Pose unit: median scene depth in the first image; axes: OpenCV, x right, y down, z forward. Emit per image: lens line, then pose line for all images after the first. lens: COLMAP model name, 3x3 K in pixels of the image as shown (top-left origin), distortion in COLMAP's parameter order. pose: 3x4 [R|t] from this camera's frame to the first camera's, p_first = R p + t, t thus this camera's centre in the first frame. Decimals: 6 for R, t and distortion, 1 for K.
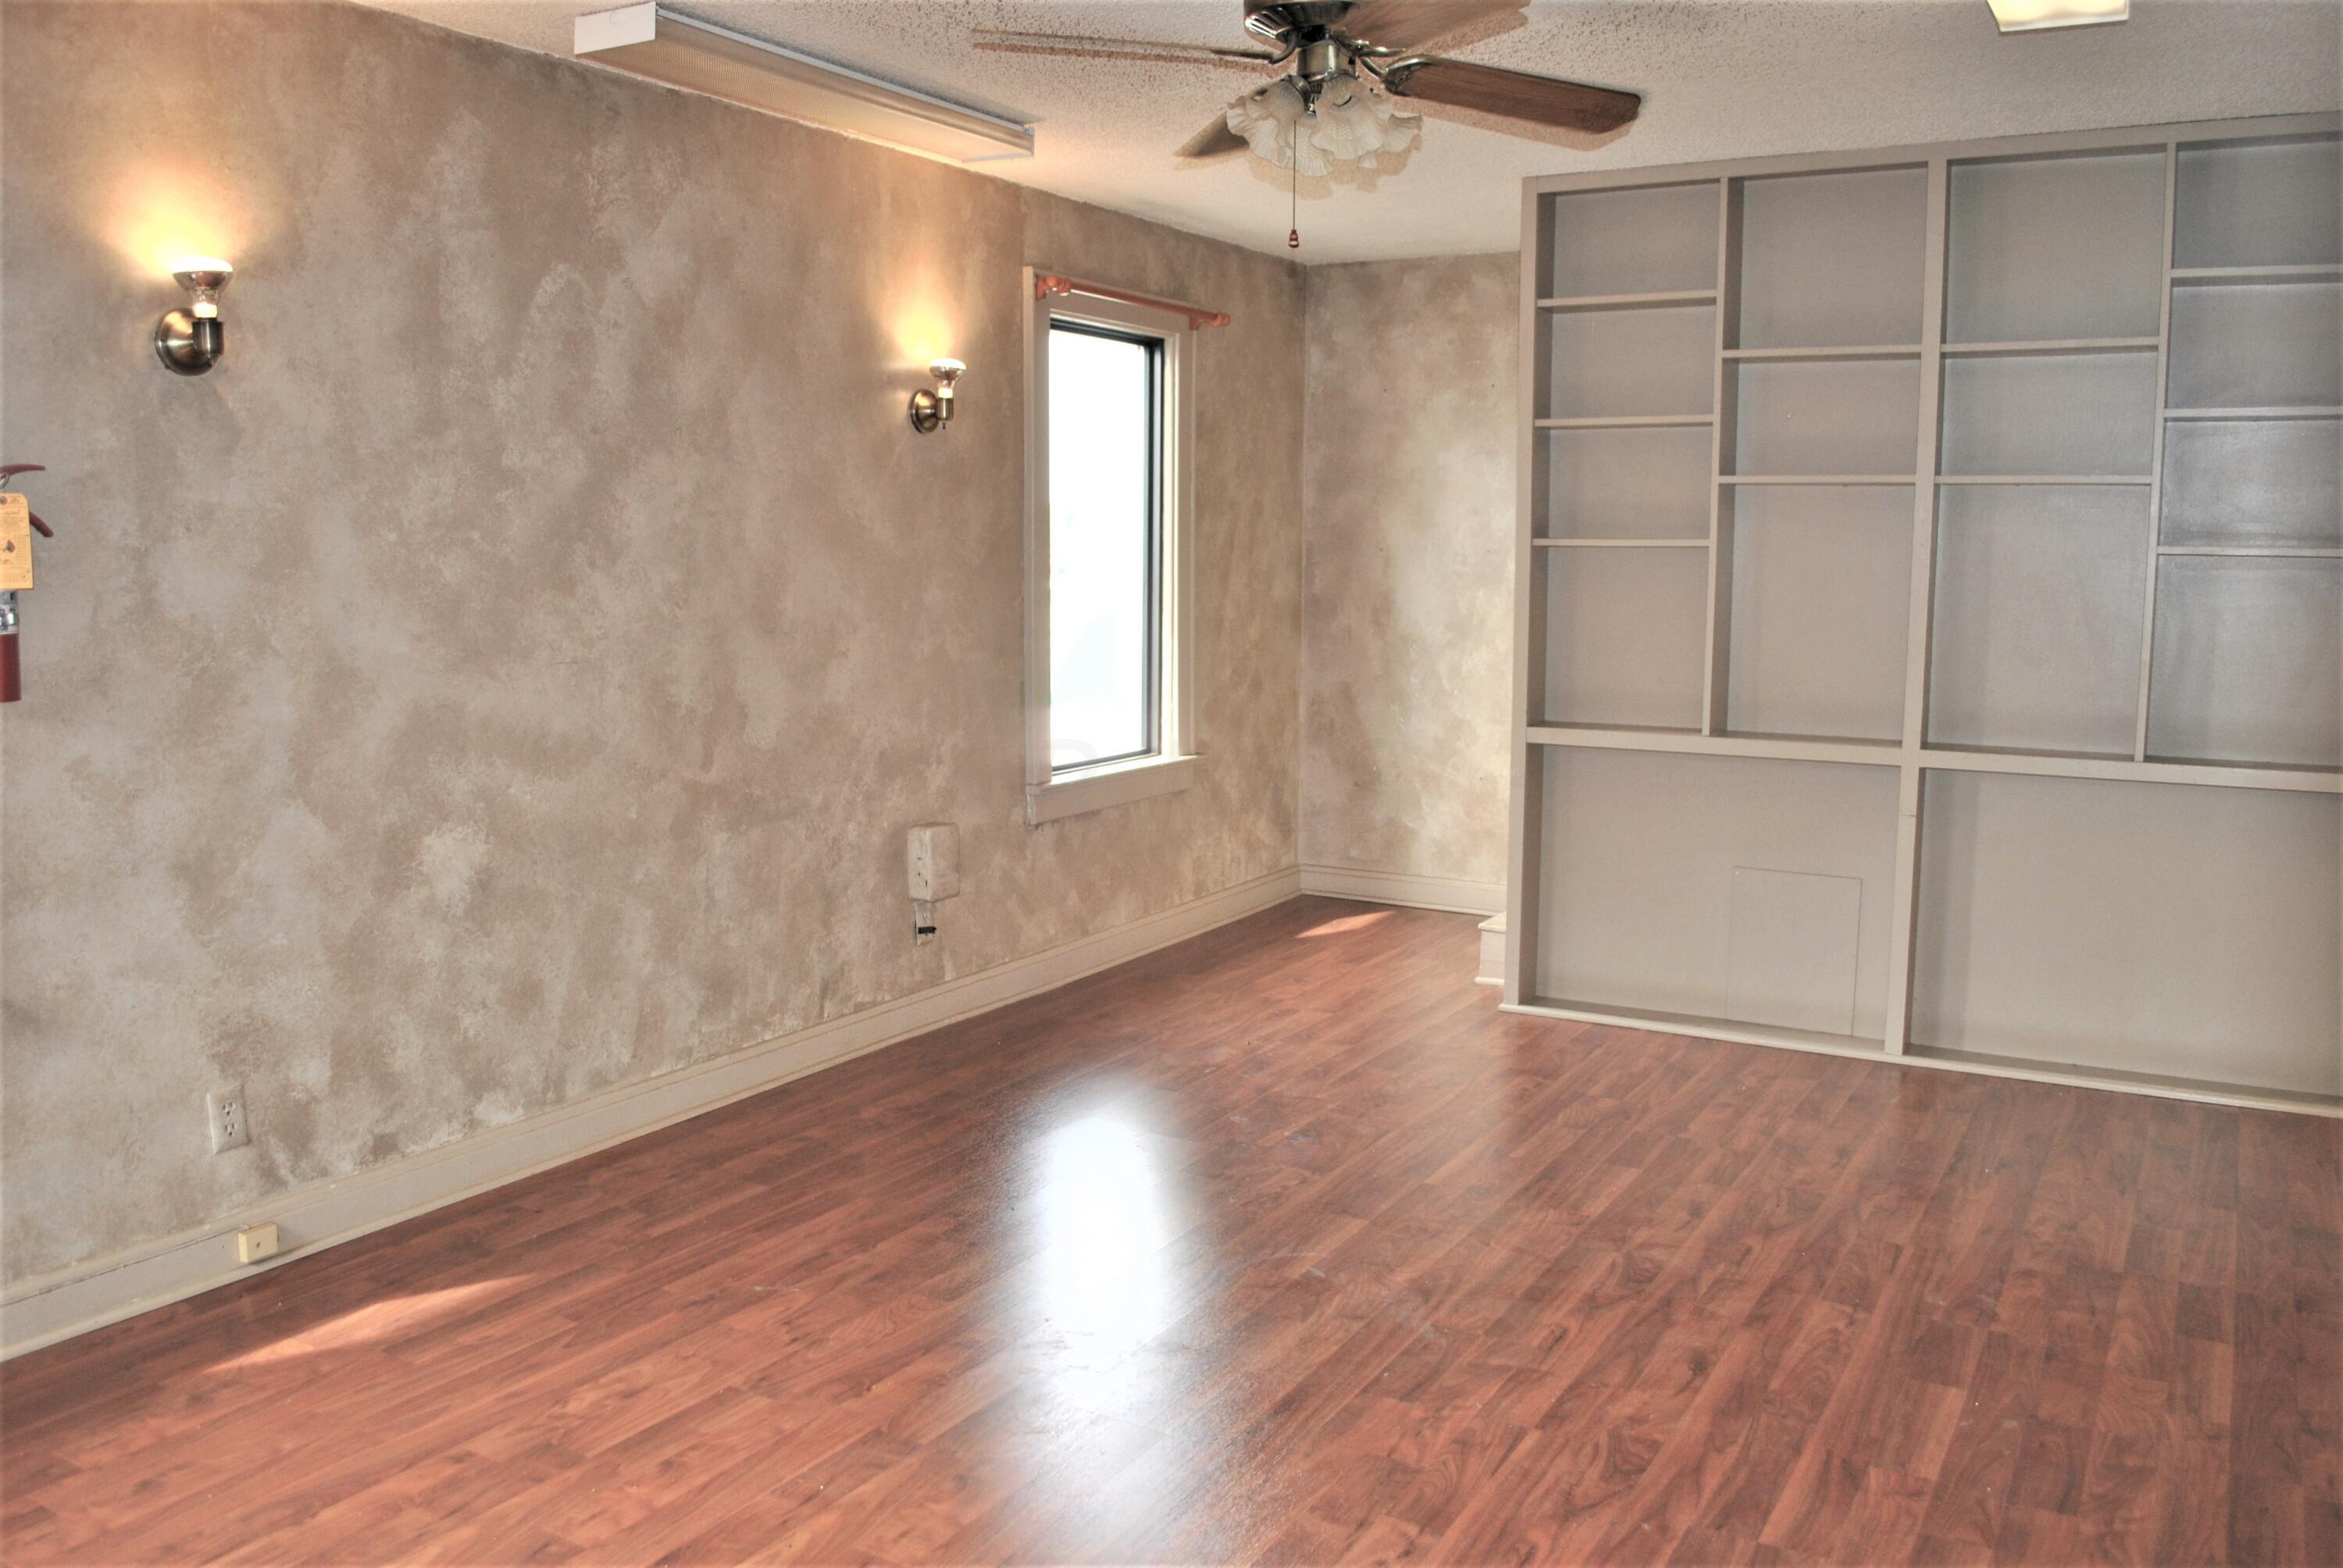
lens RADIAL K [[1841.9, 0, 1173.3], [0, 1841.9, 791.8], [0, 0, 1]] dist [-0.097554, 0.019827]
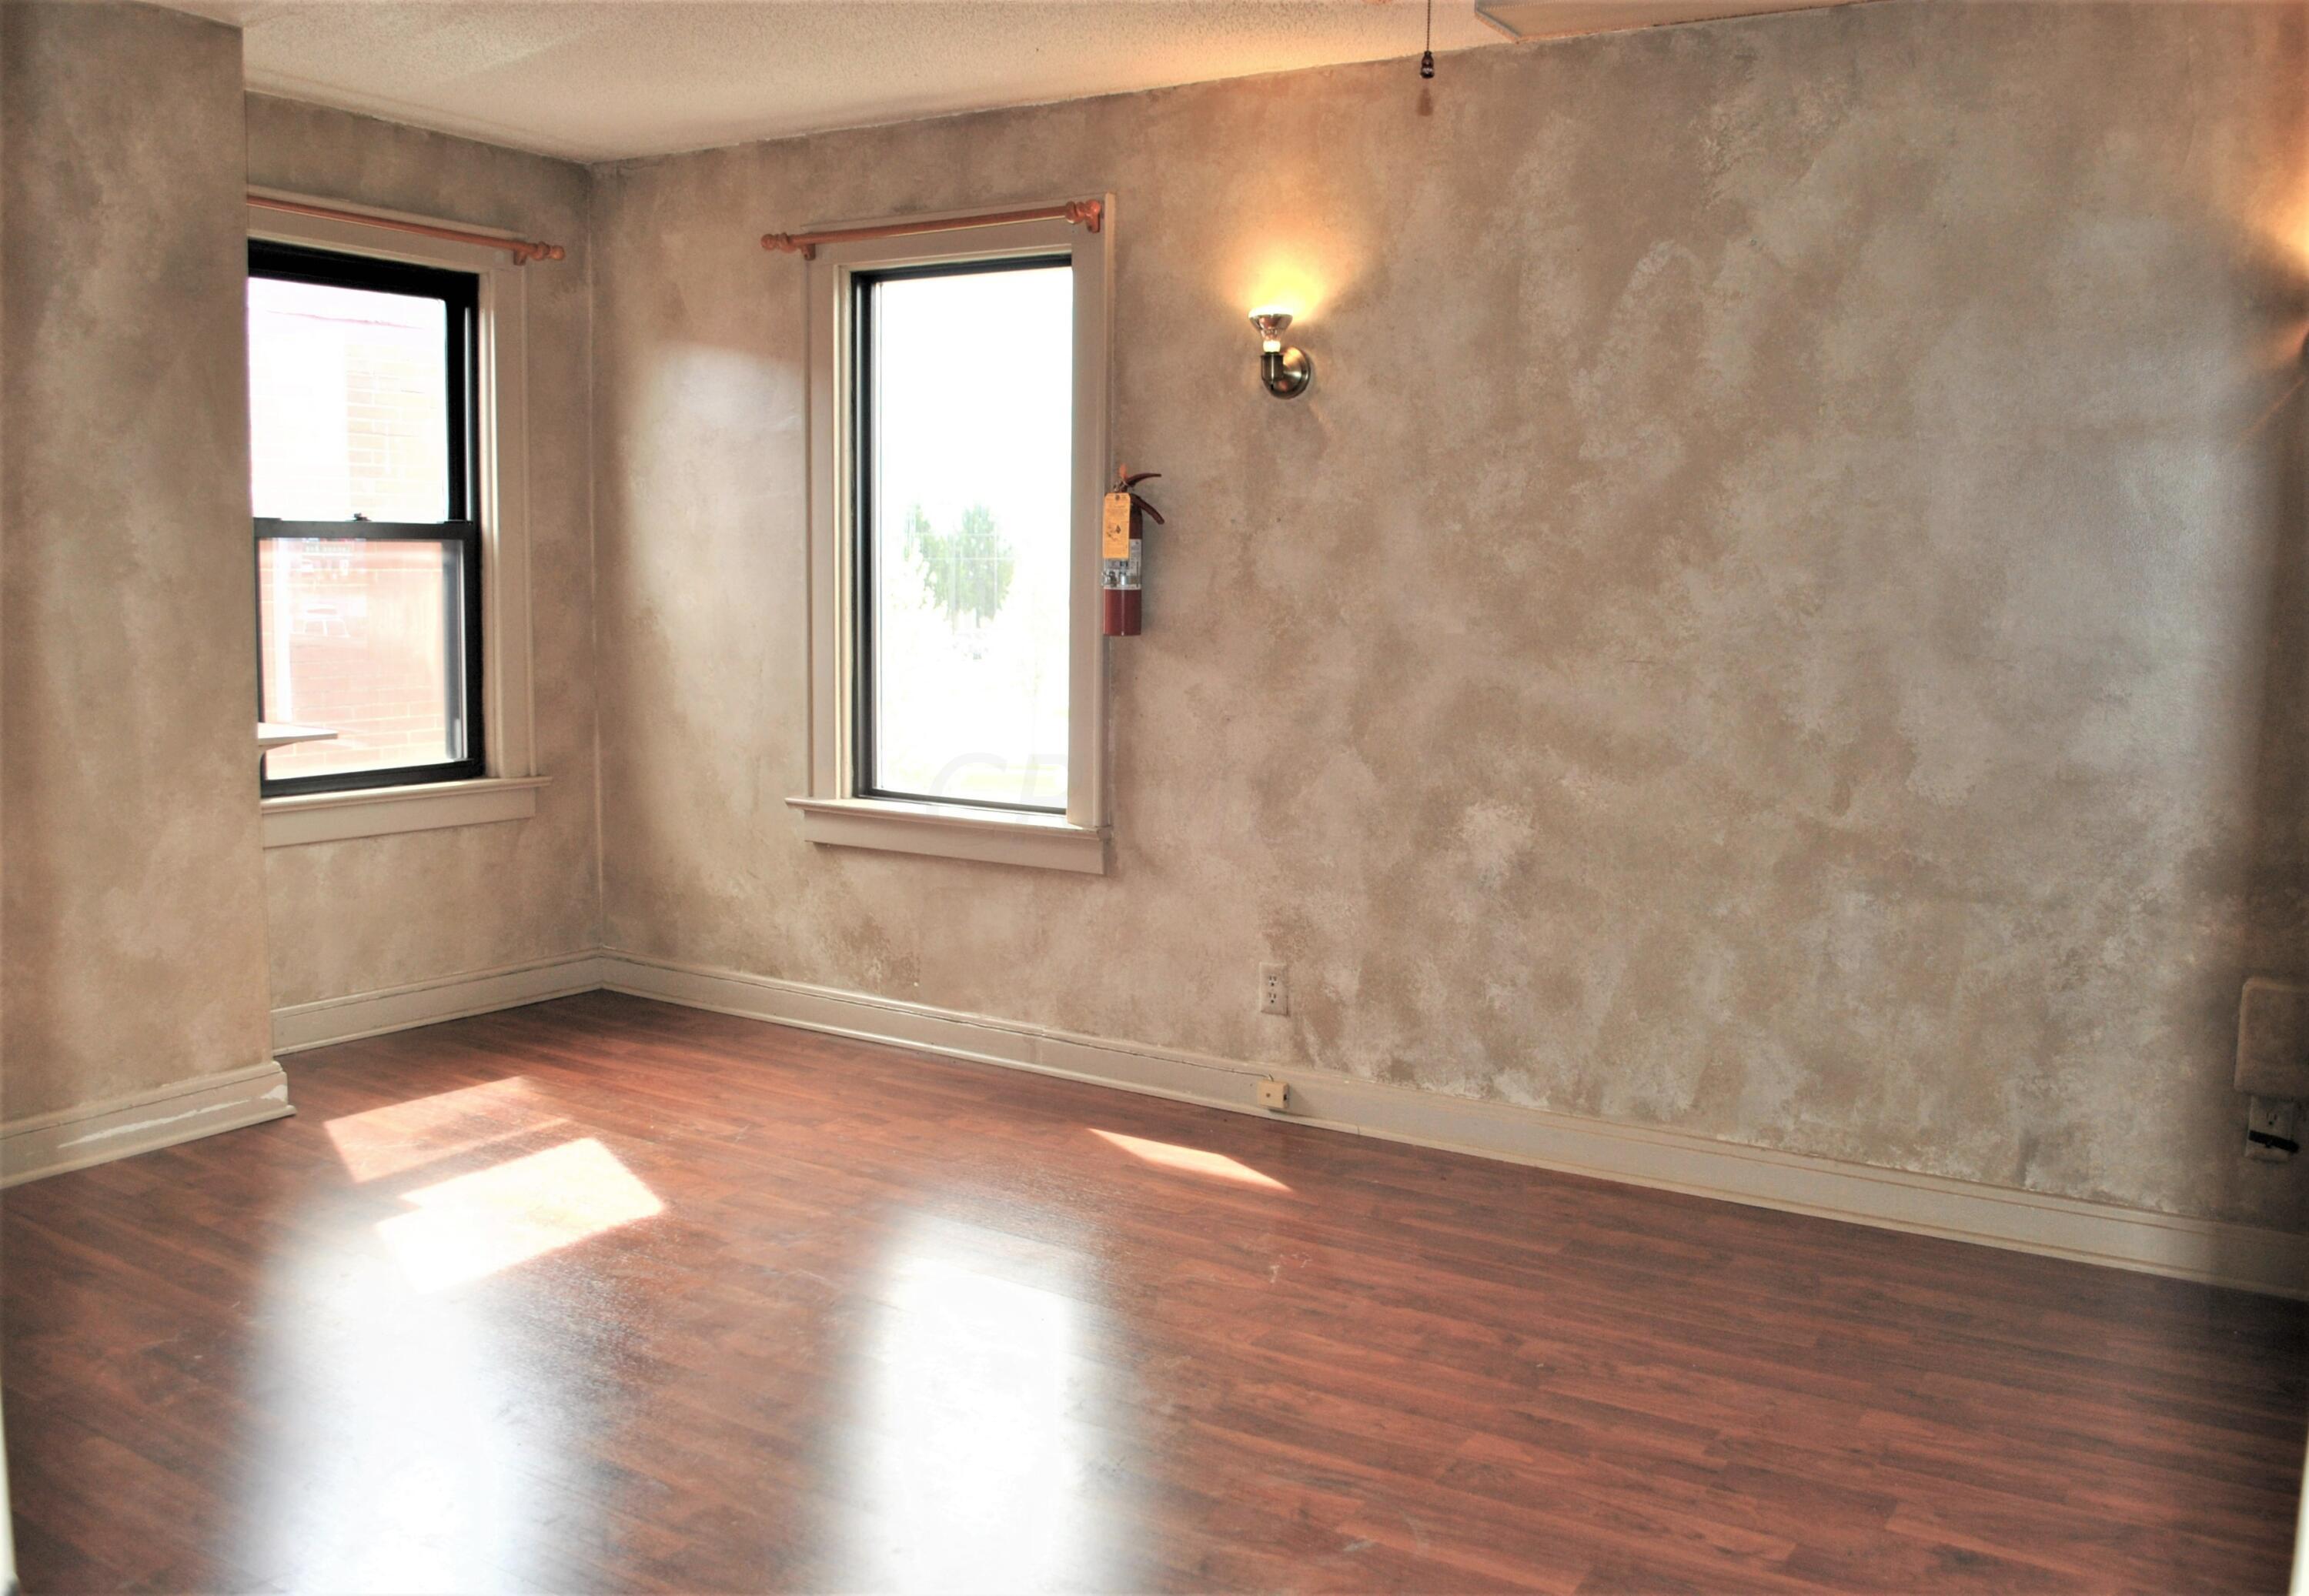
lens RADIAL K [[1904.1, 0, 1157.5], [0, 1904.1, 790.8], [0, 0, 1]] dist [-0.080067, 0.002040]
pose [[-0.023261, 0.113590, -0.993255, 0.696773], [-0.151376, 0.981669, 0.115810, -0.085337], [0.988203, 0.153049, -0.005640, 0.807004]]
